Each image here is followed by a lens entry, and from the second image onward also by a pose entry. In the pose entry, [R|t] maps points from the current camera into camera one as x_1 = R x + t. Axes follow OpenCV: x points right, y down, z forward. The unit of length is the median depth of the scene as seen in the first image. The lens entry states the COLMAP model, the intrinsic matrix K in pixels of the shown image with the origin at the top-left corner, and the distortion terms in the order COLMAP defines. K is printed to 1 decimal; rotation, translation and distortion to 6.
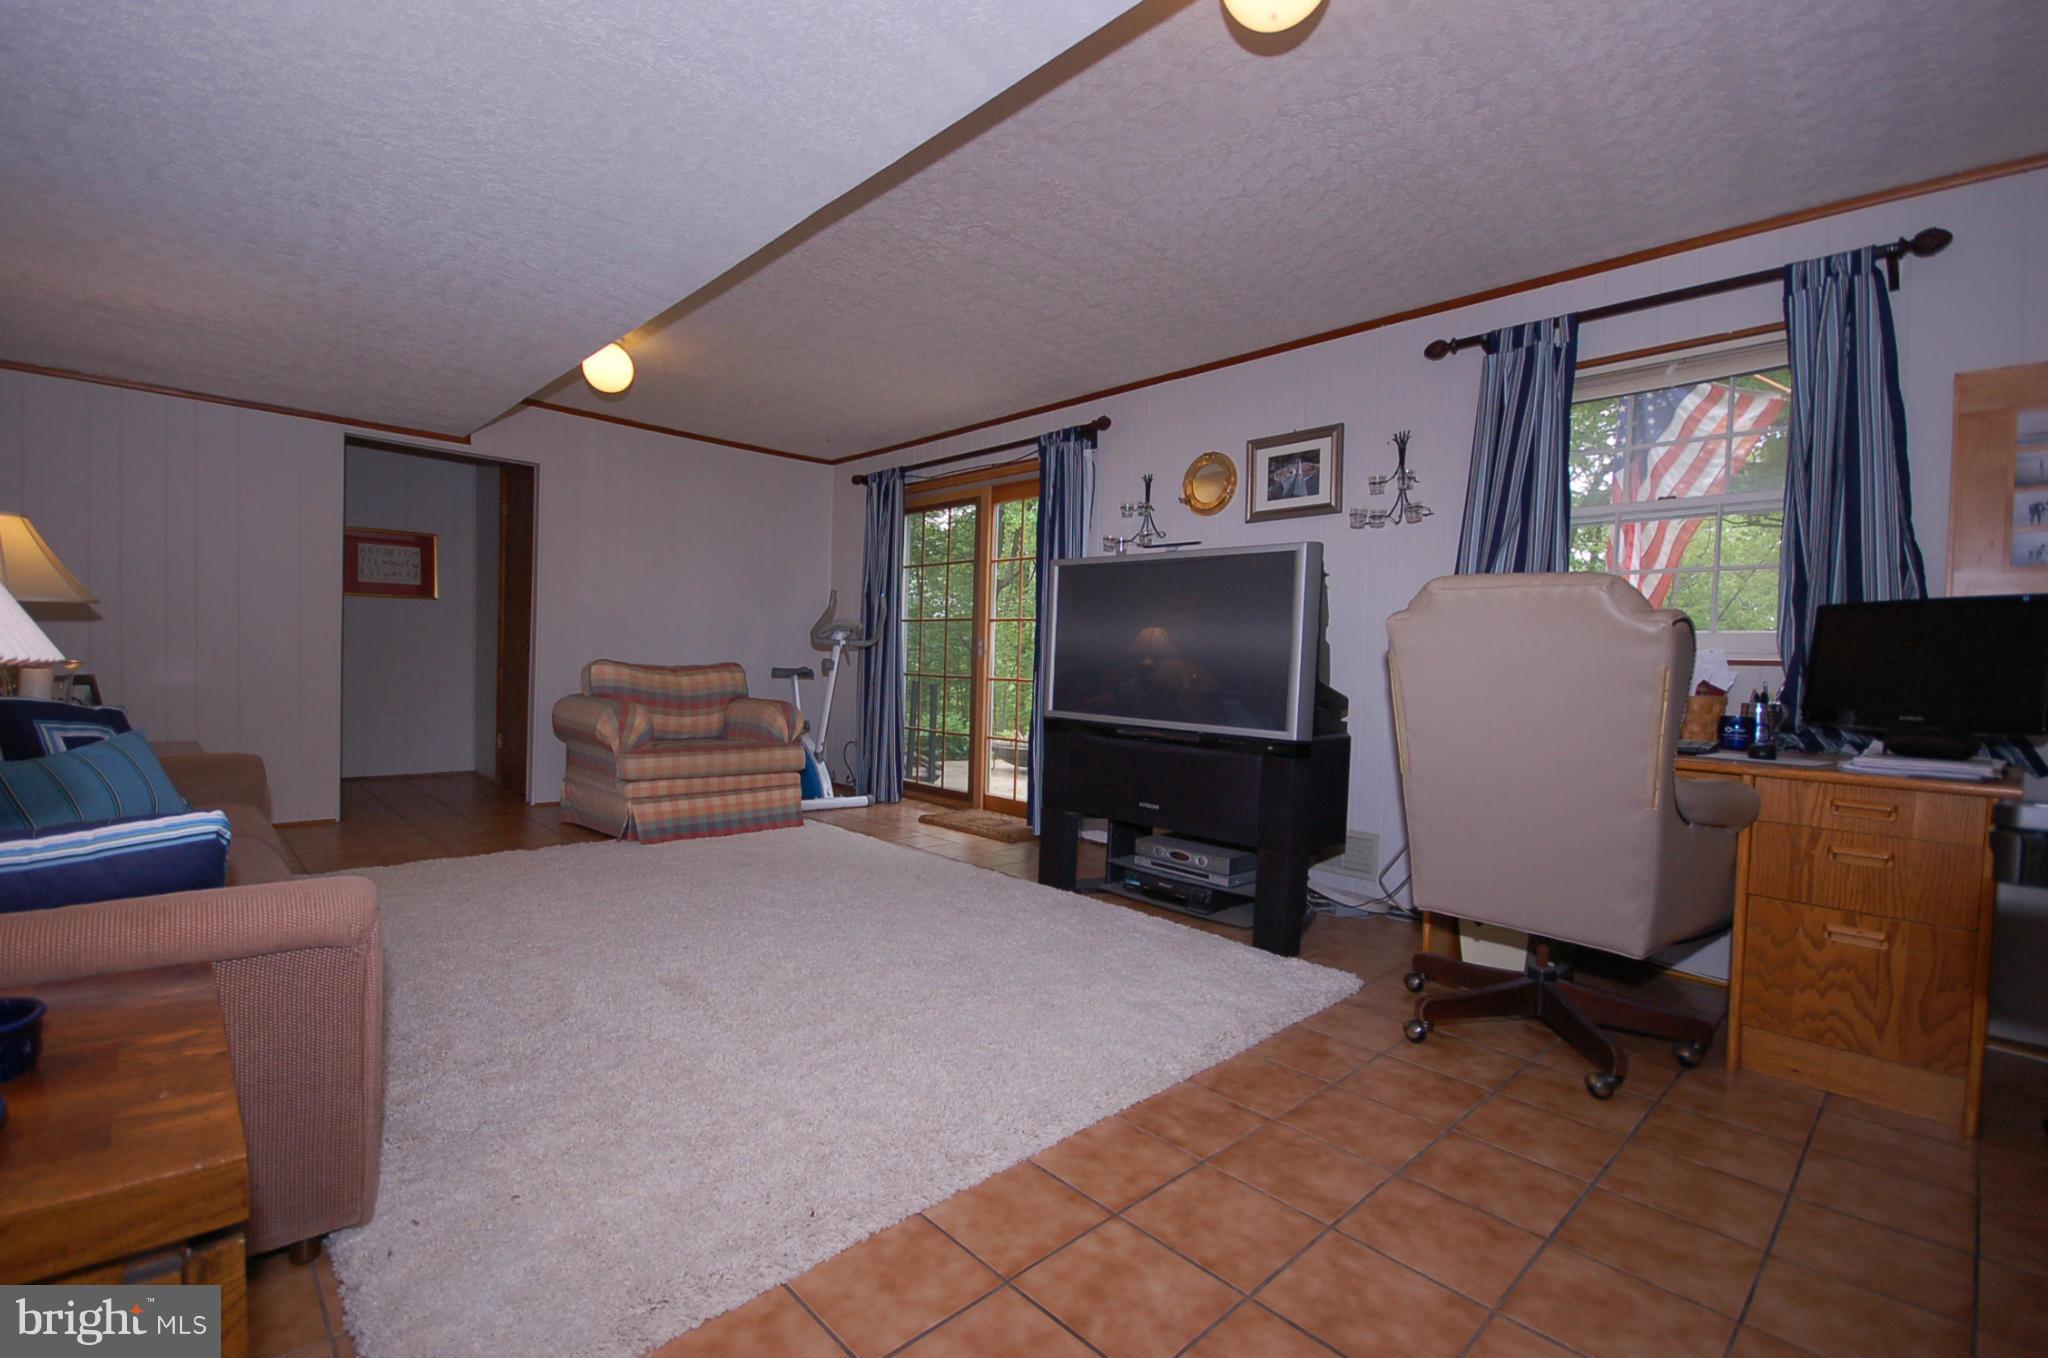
lens RADIAL K [[905.3, 0, 1024.7], [0, 905.3, 685.4], [0, 0, 1]] dist [-0.017636, -0.000300]
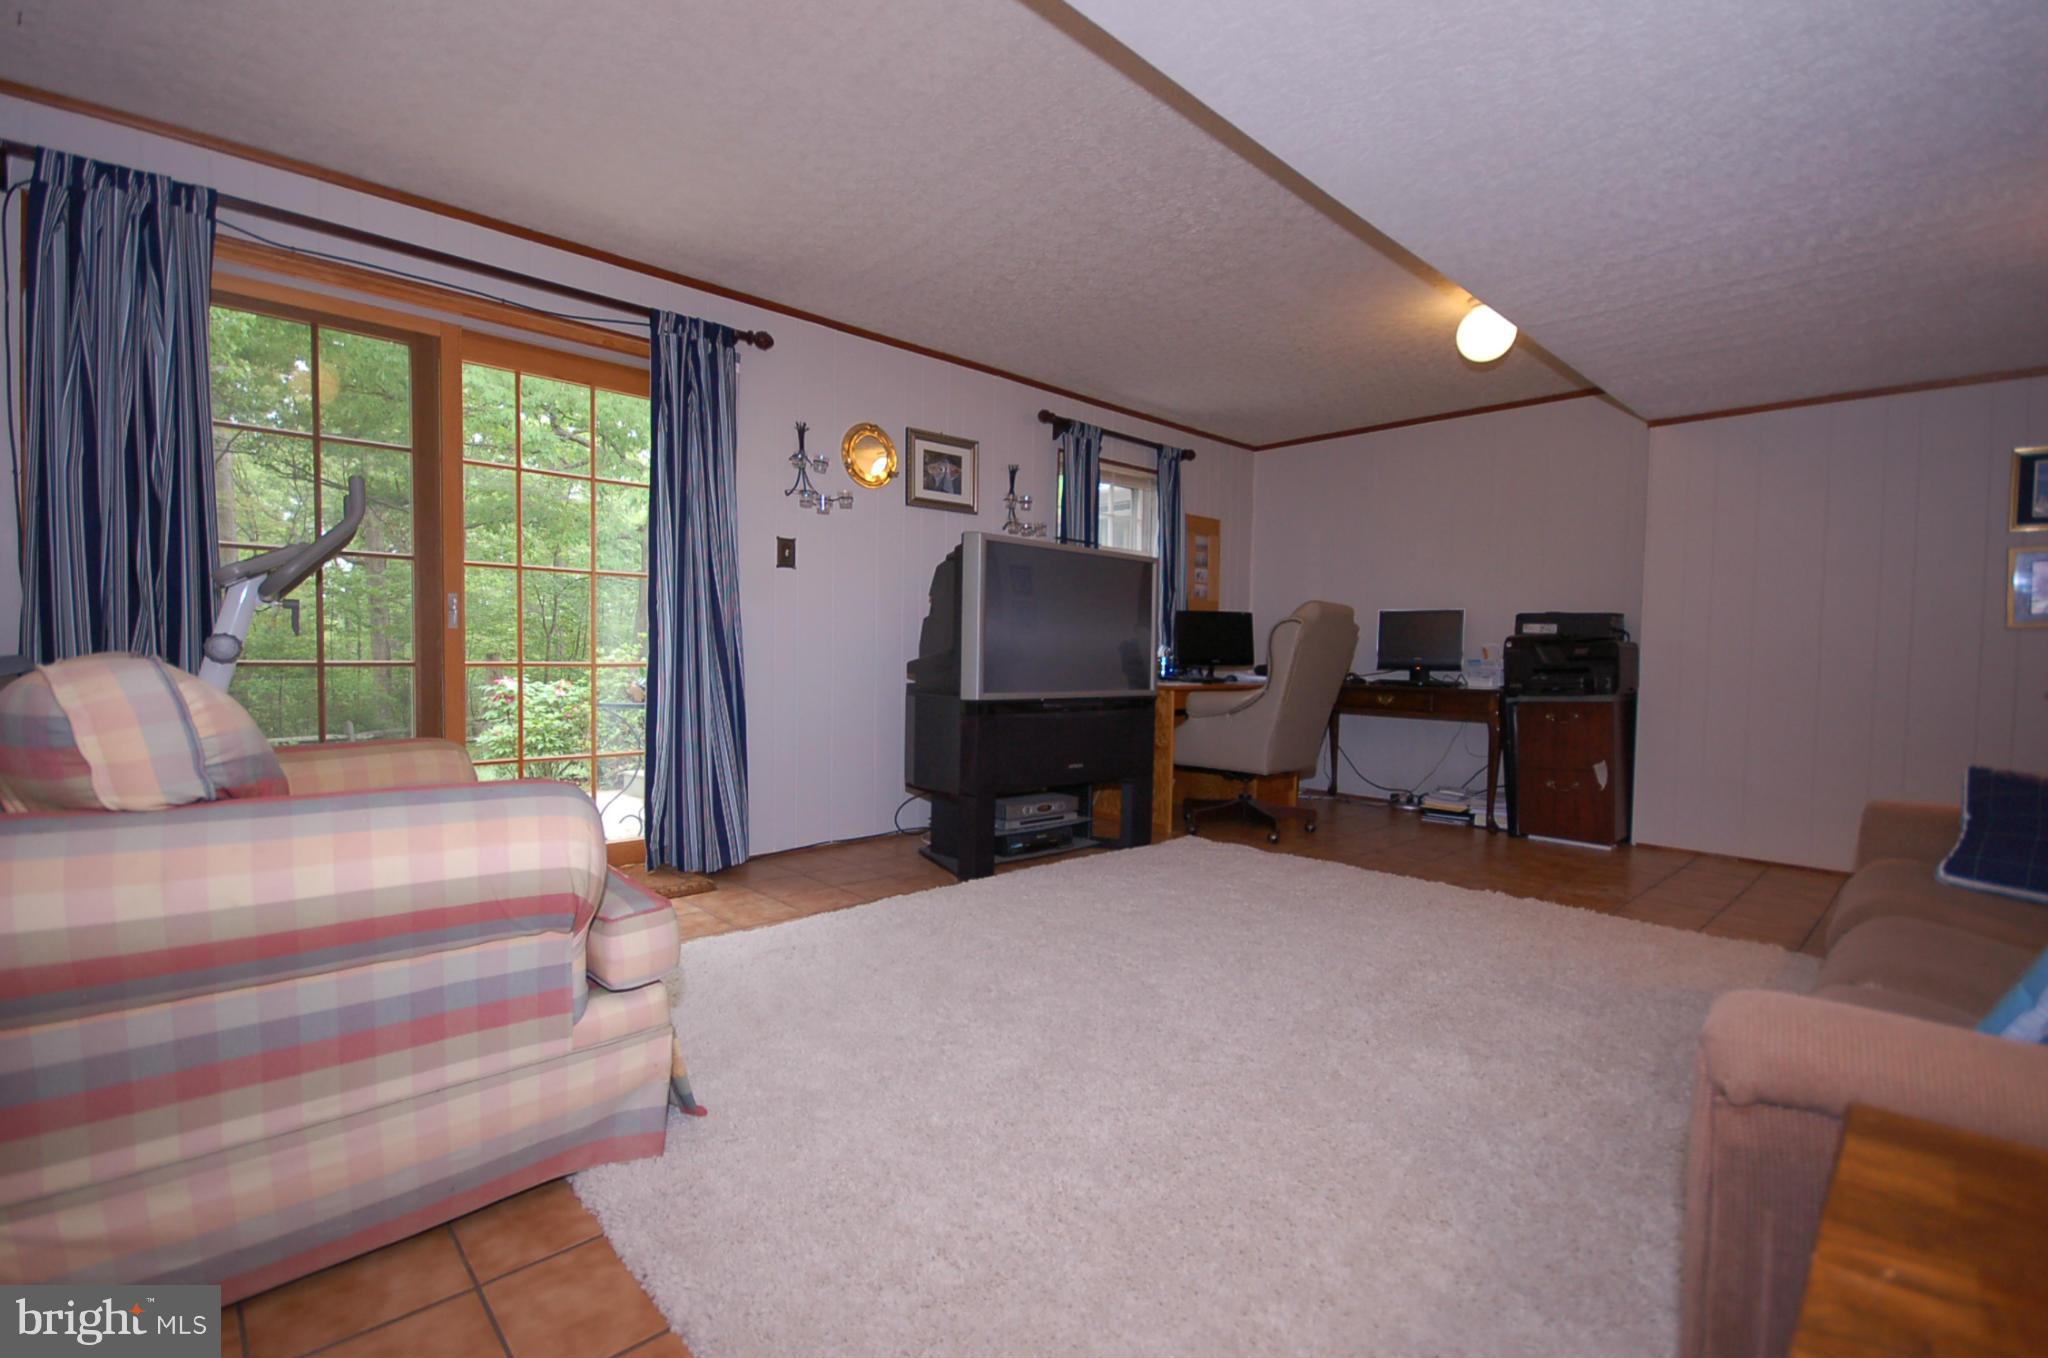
lens RADIAL K [[905.3, 0, 1024.1], [0, 905.3, 678.5], [0, 0, 1]] dist [-0.017636, -0.000300]
pose [[0.002123, -0.065749, 0.997834, -0.881756], [0.004137, 0.997828, 0.065739, -0.049204], [-0.999989, 0.003989, 0.002390, 0.920244]]
